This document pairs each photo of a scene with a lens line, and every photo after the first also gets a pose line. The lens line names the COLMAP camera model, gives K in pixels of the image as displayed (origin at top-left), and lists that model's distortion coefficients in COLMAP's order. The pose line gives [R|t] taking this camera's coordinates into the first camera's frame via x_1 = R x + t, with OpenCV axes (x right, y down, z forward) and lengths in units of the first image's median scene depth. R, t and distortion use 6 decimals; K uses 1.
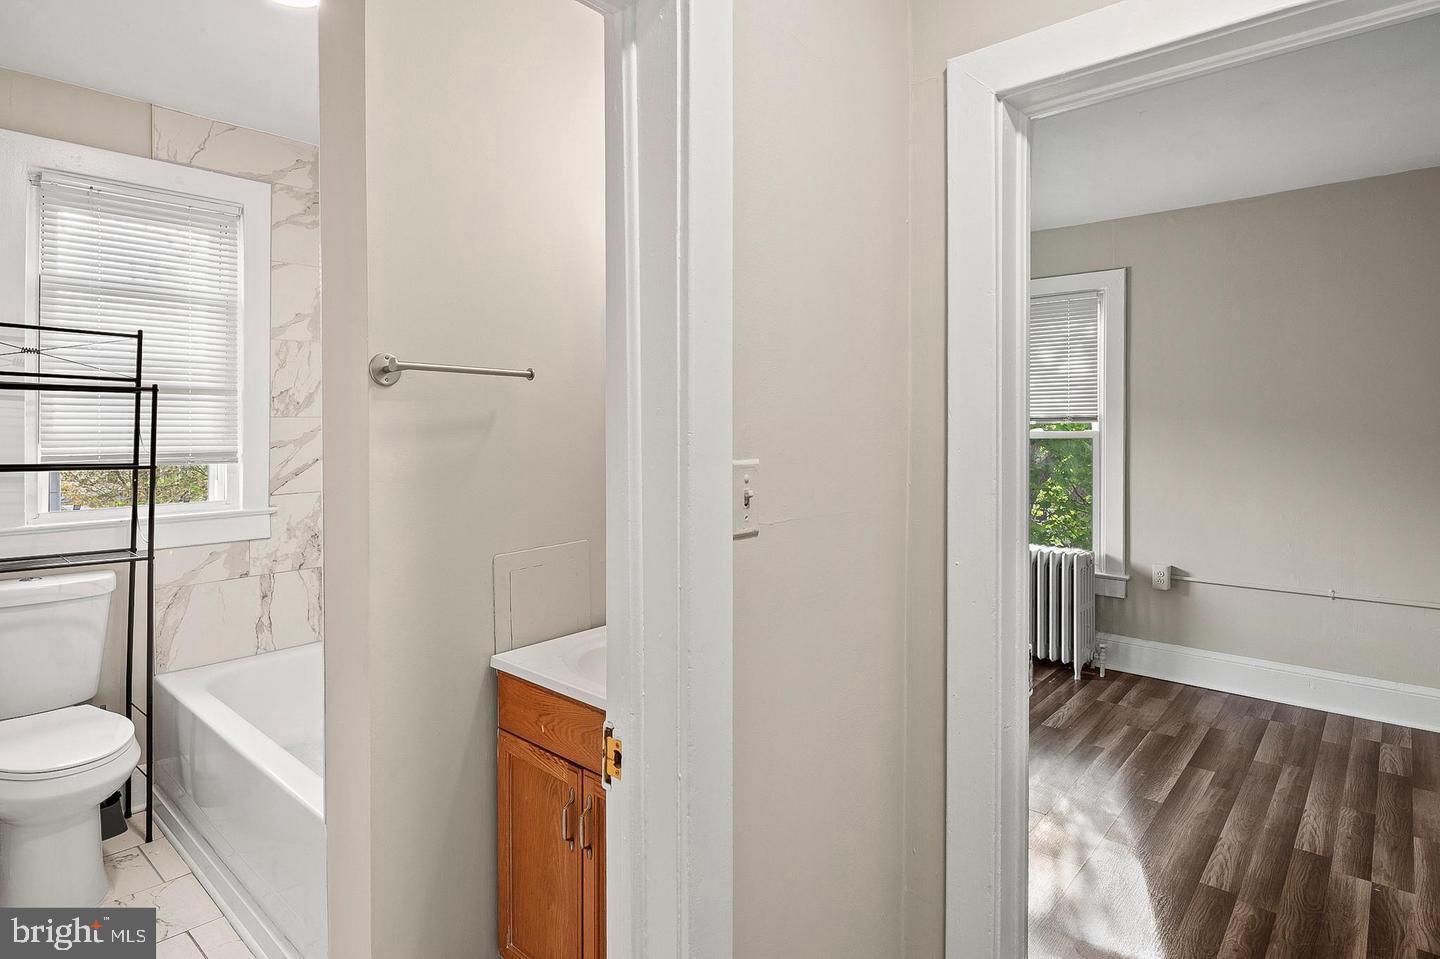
lens RADIAL K [[780.9, 0, 716.9], [0, 780.9, 429.1], [0, 0, 1]] dist [-0.004591, -0.002045]
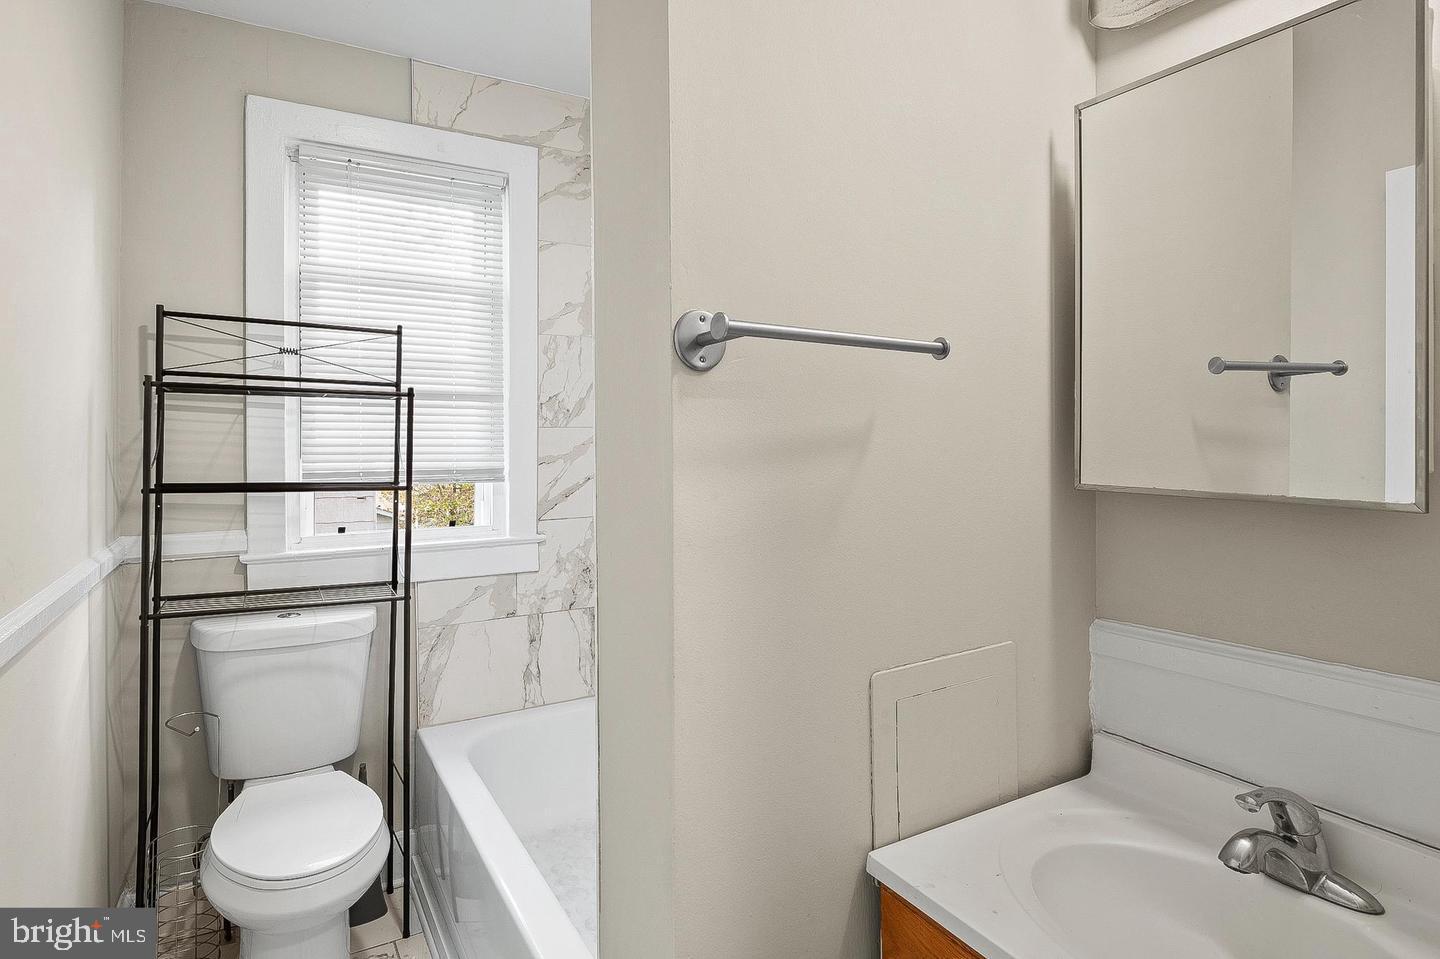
lens RADIAL K [[789.6, 0, 716.2], [0, 789.6, 454.1], [0, 0, 1]] dist [0.002464, -0.010729]
pose [[0.949458, 0.005624, -0.313843, -0.145991], [-0.000514, 0.999866, 0.016362, -0.000819], [0.313893, -0.015373, 0.949334, 0.297122]]
